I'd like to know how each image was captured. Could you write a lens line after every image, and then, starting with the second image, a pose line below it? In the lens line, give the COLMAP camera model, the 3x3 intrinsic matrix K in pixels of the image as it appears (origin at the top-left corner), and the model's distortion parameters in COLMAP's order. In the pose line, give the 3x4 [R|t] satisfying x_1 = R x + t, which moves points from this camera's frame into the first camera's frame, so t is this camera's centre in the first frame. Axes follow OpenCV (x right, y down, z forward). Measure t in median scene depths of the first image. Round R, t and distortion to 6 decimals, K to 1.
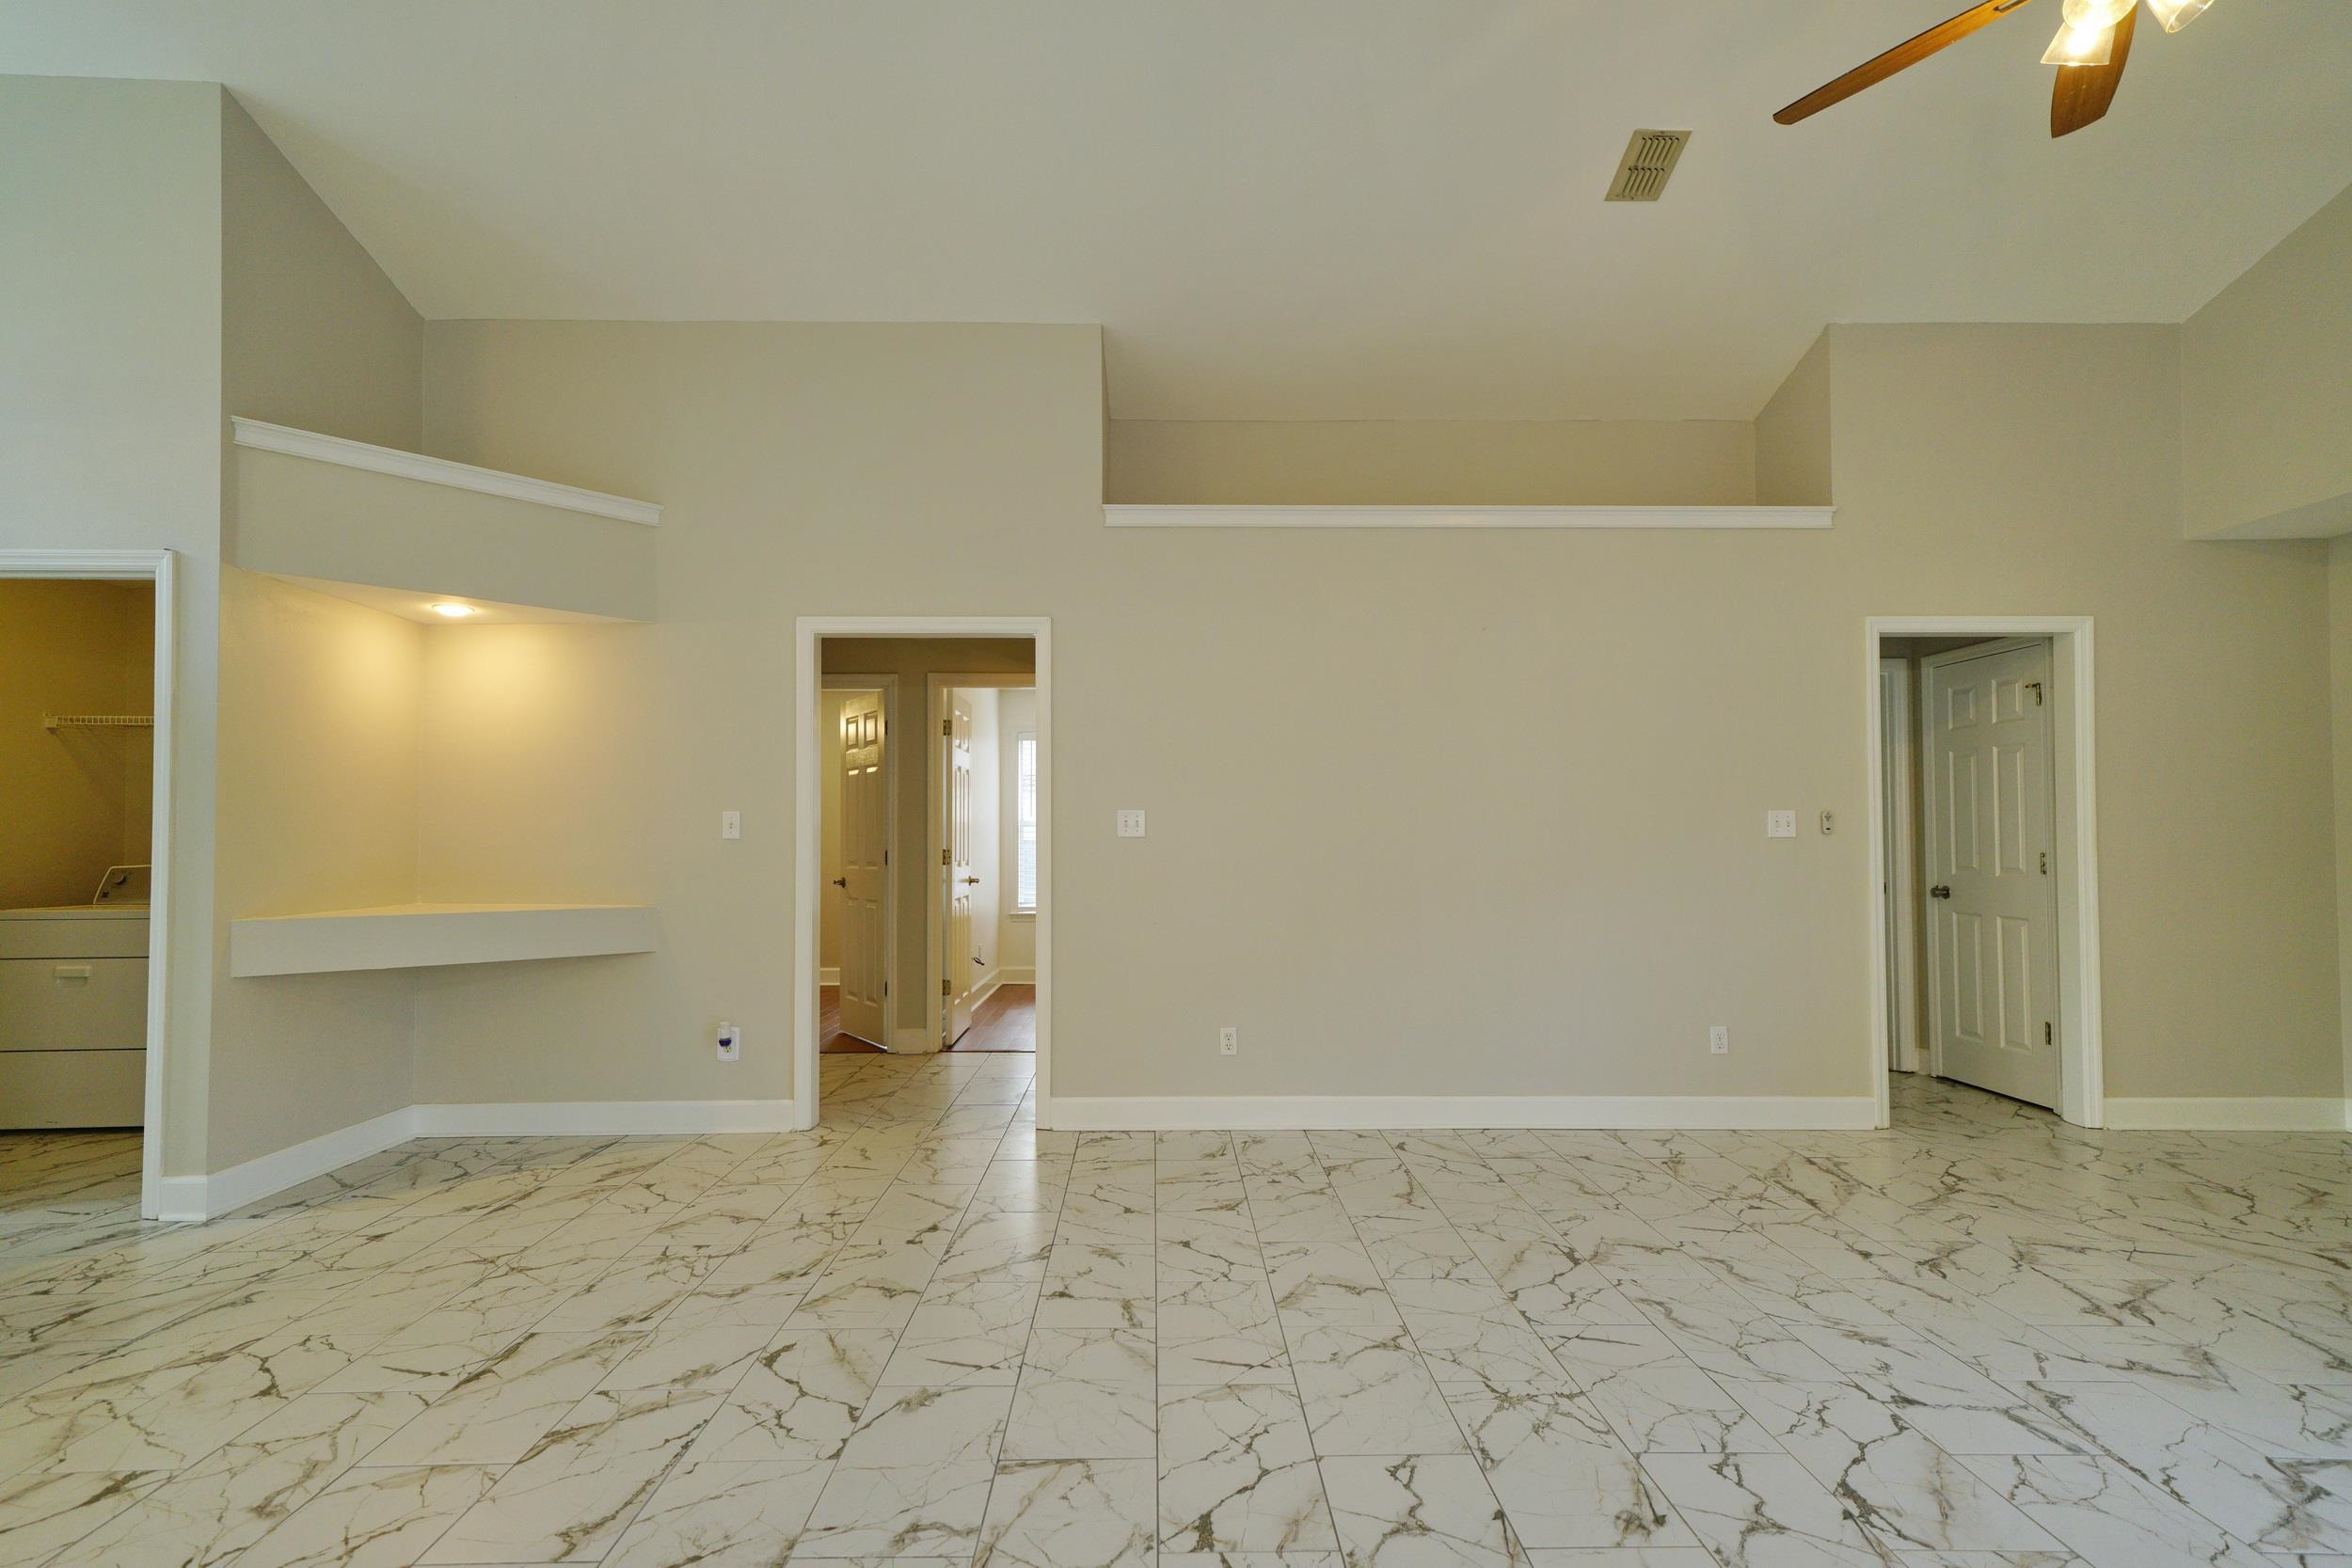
lens RADIAL K [[1199.1, 0, 1201.1], [0, 1199.1, 789.1], [0, 0, 1]] dist [0.013901, 0.001211]
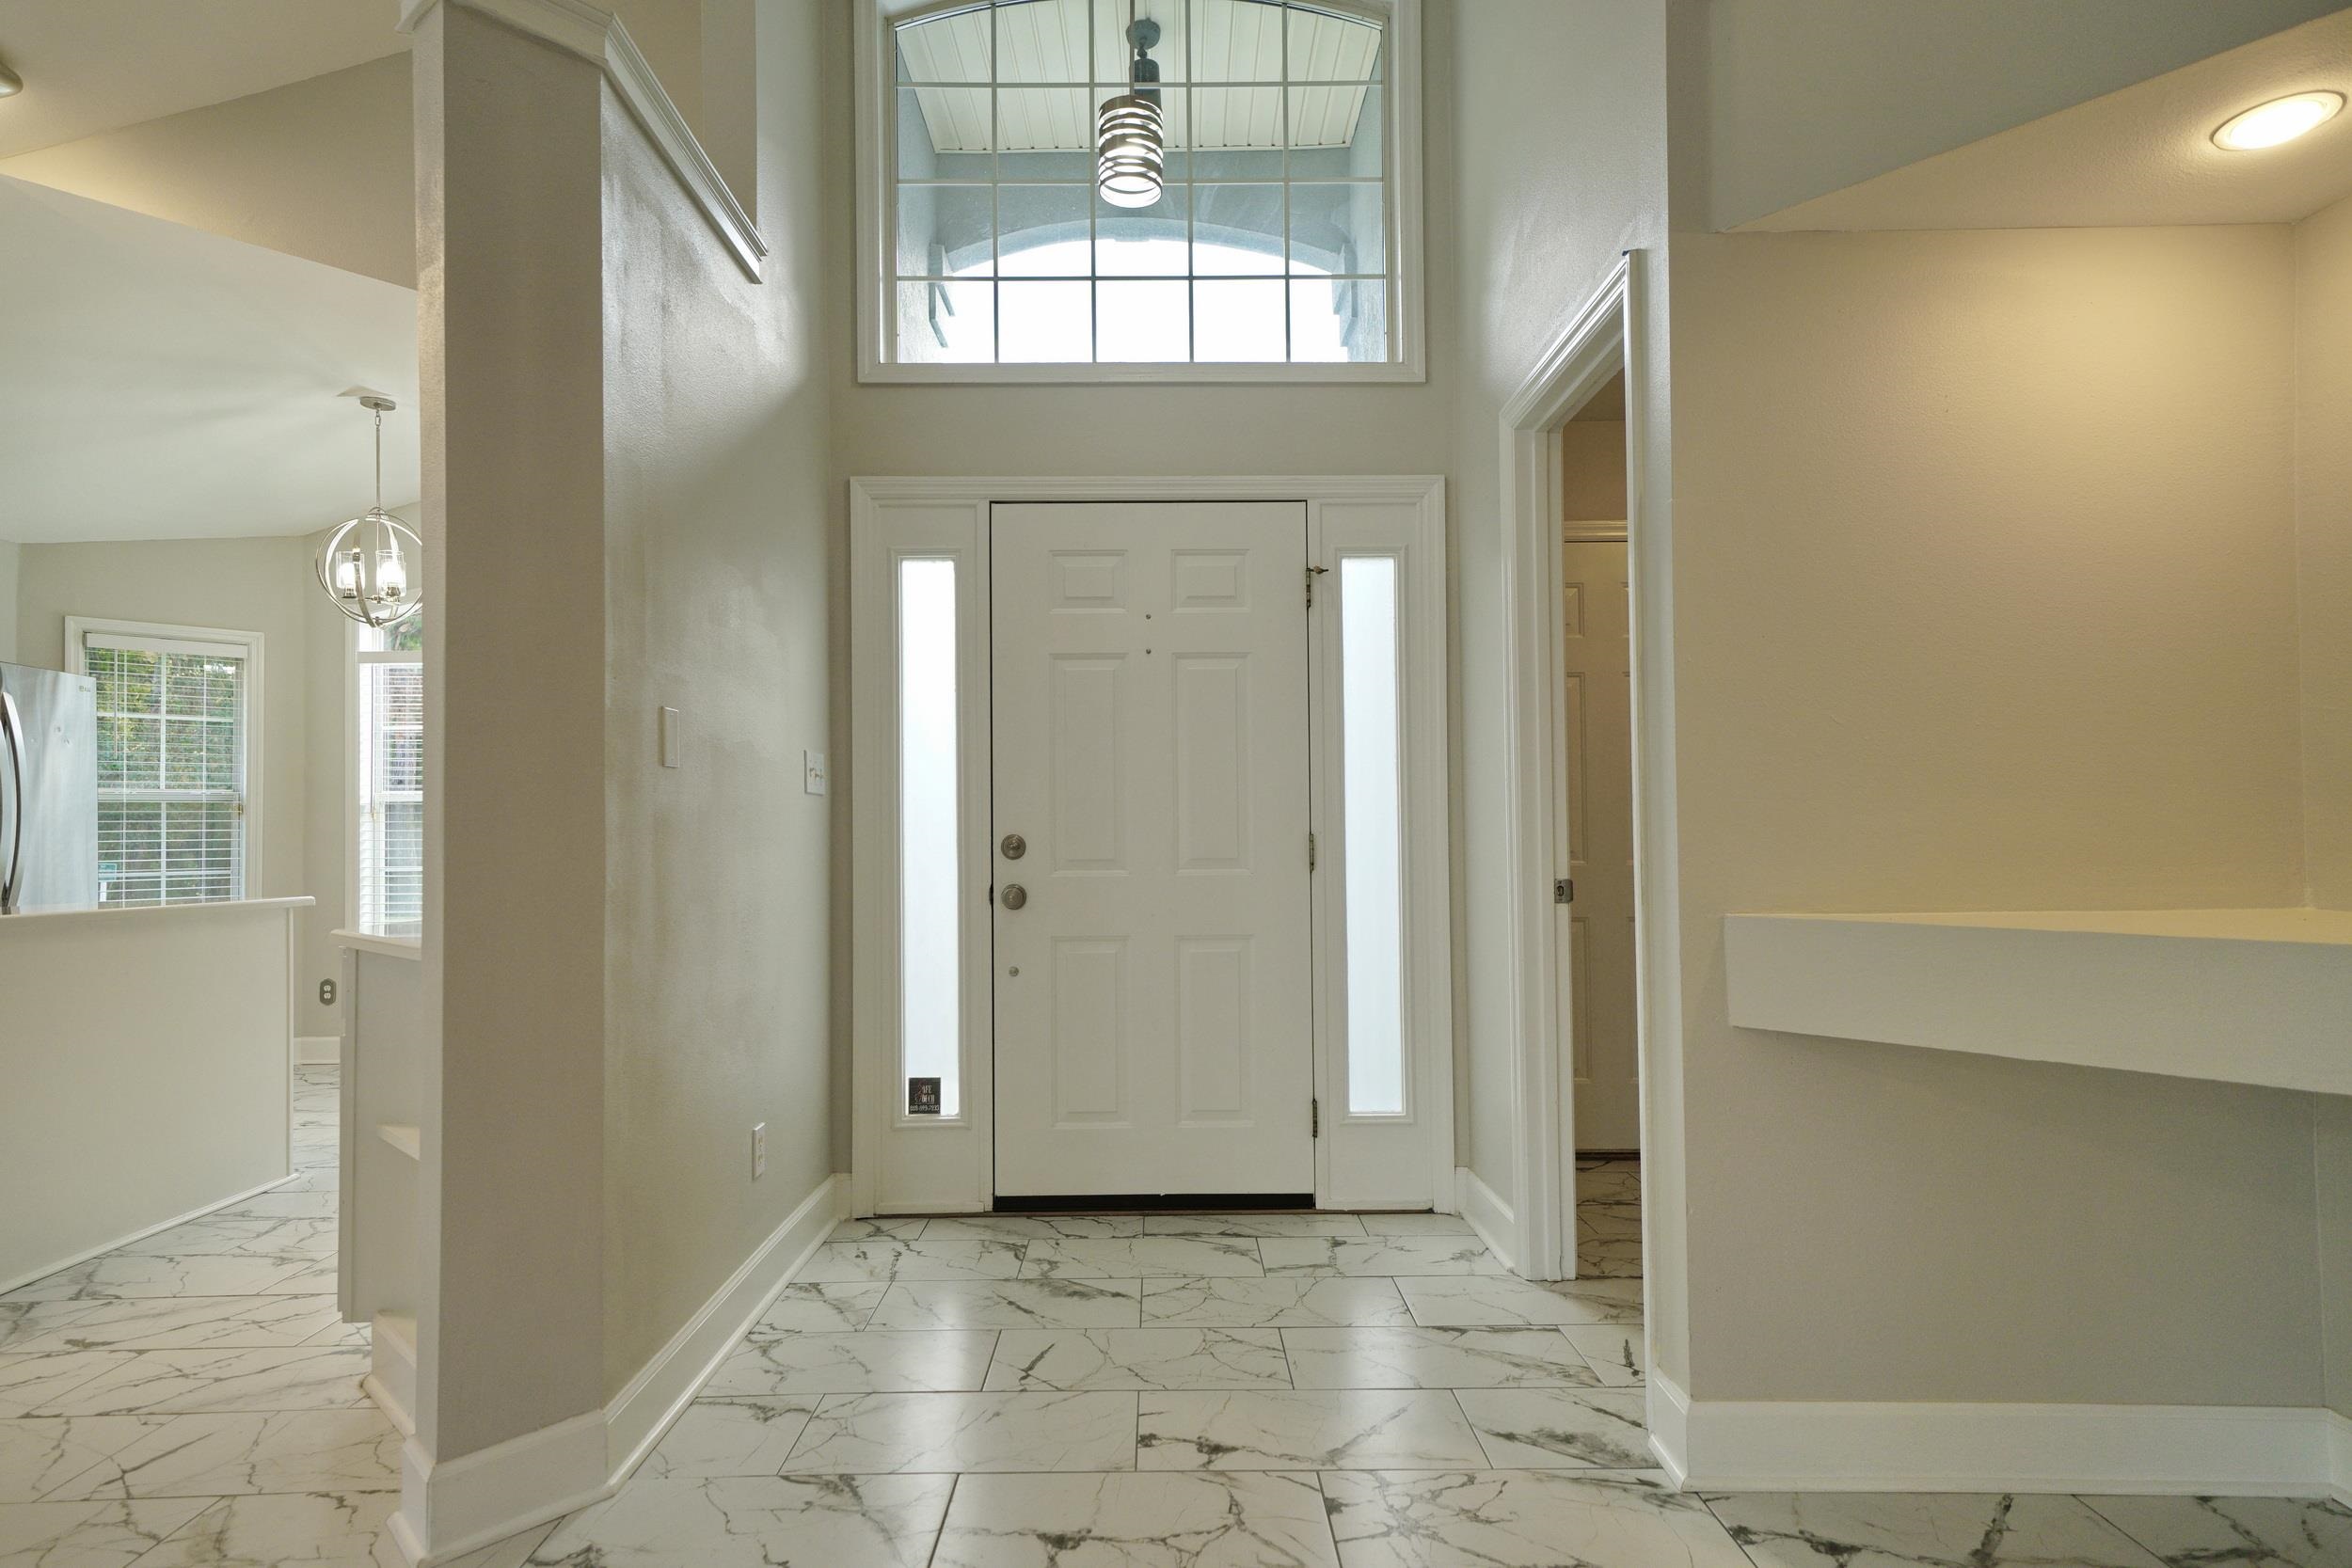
lens RADIAL K [[1239.5, 0, 1160.8], [0, 1239.5, 803.1], [0, 0, 1]] dist [0.020523, 0.001430]
pose [[-0.030796, -0.020285, -0.999320, -0.276076], [0.053286, 0.998339, -0.021907, 0.063151], [0.998104, -0.053925, -0.029664, 0.821692]]
